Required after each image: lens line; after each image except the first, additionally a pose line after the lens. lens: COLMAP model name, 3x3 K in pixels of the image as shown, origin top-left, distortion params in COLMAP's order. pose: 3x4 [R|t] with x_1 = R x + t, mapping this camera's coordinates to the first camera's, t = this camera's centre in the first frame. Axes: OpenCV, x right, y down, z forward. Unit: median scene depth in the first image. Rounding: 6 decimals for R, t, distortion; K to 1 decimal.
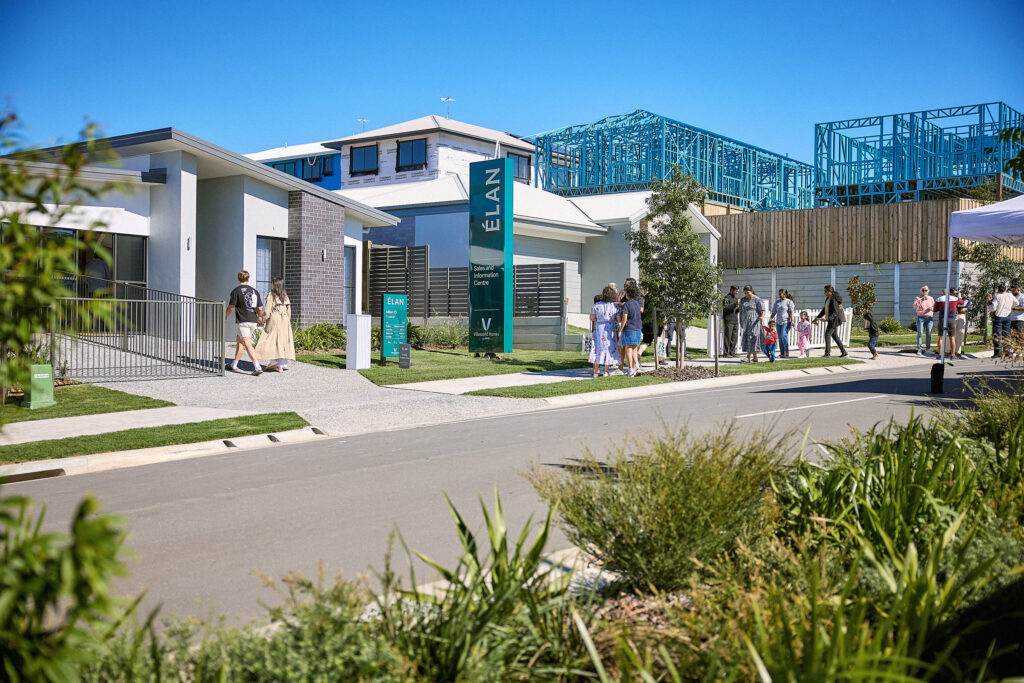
lens RADIAL K [[1053.1, 0, 512.0], [0, 1053.1, 341.5], [0, 0, 1]] dist [0.058769, 0.006025]
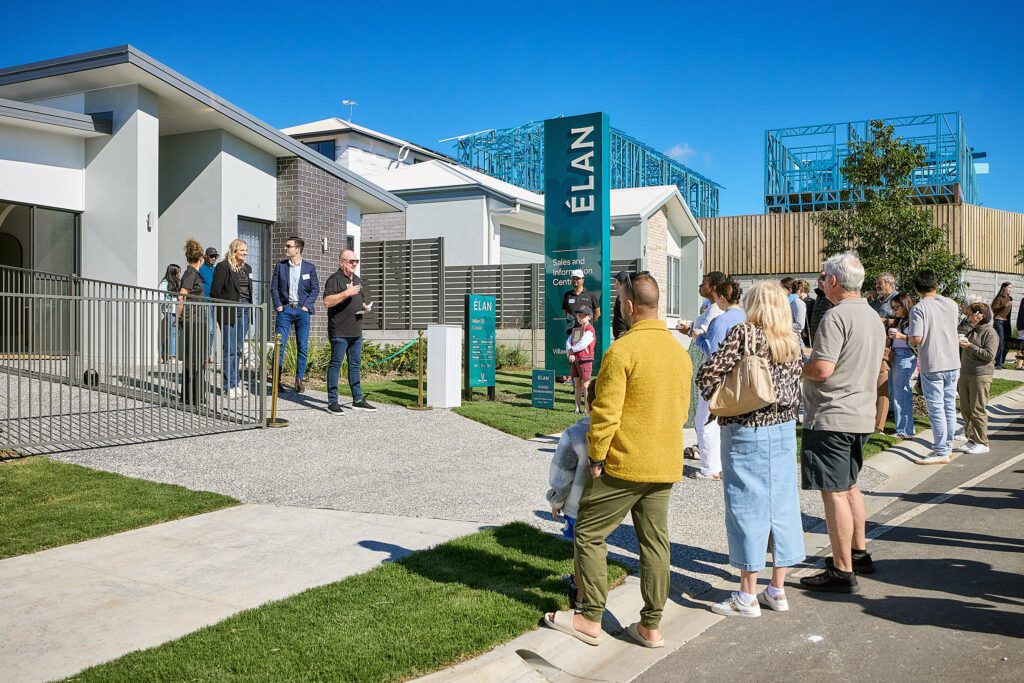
lens RADIAL K [[939.7, 0, 512.0], [0, 939.7, 341.5], [0, 0, 1]] dist [0.008070, 0.004829]
pose [[0.984444, -0.004474, 0.175642, -0.182366], [0.006159, 0.999940, -0.009049, -0.008459], [-0.175591, 0.009990, 0.984413, 0.363428]]
